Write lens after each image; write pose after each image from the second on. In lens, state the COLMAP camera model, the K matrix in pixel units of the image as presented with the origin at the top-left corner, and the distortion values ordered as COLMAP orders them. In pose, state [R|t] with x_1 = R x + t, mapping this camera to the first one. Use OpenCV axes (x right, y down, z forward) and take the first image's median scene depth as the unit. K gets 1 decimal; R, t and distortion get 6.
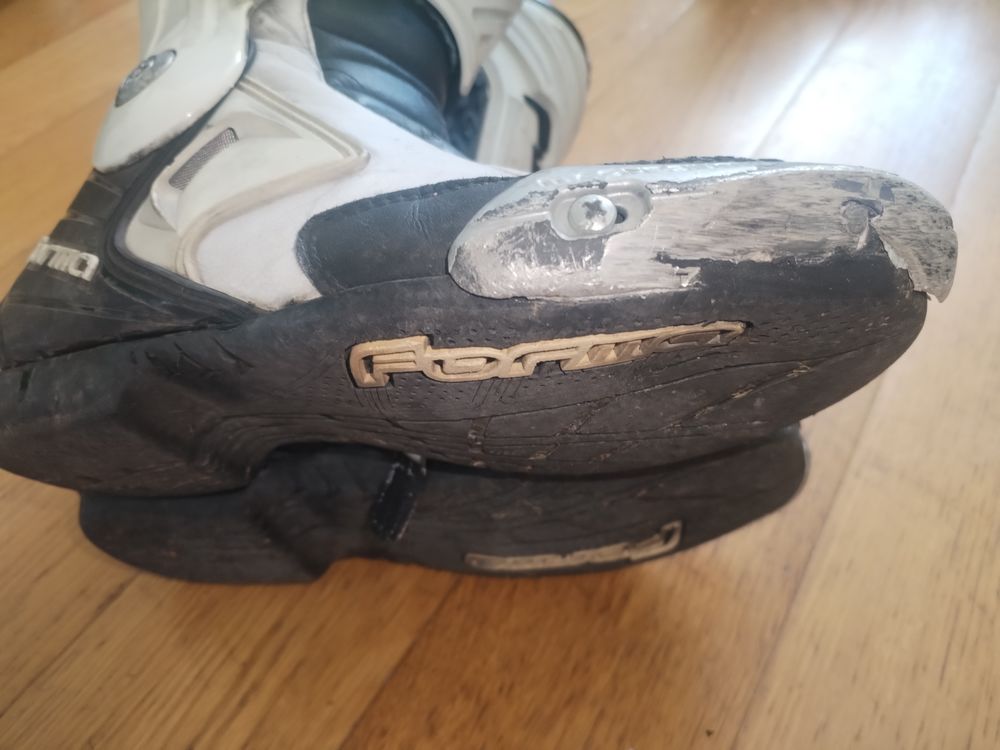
lens RADIAL K [[759.6, 0, 501.0], [0, 759.6, 381.8], [0, 0, 1]] dist [-0.018377, -0.005554]
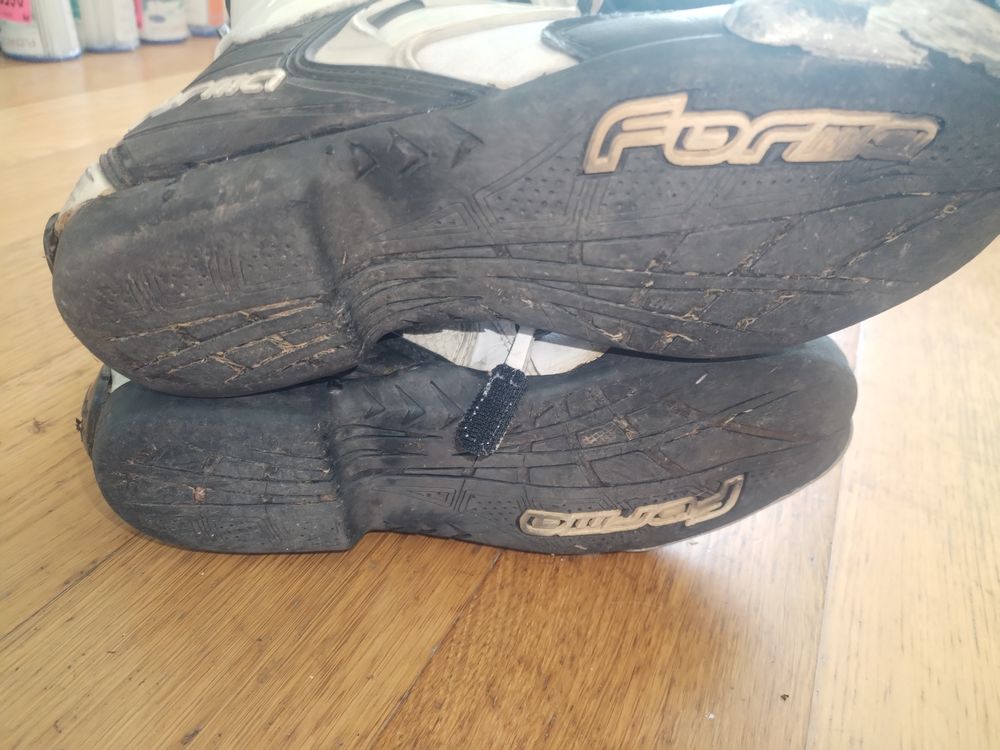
lens RADIAL K [[759.6, 0, 496.2], [0, 759.6, 381.1], [0, 0, 1]] dist [-0.018377, -0.005554]
pose [[0.975456, 0.088582, 0.201593, -0.297687], [-0.029400, 0.959711, -0.279447, 0.348988], [-0.218225, 0.266661, 0.938760, 0.076327]]
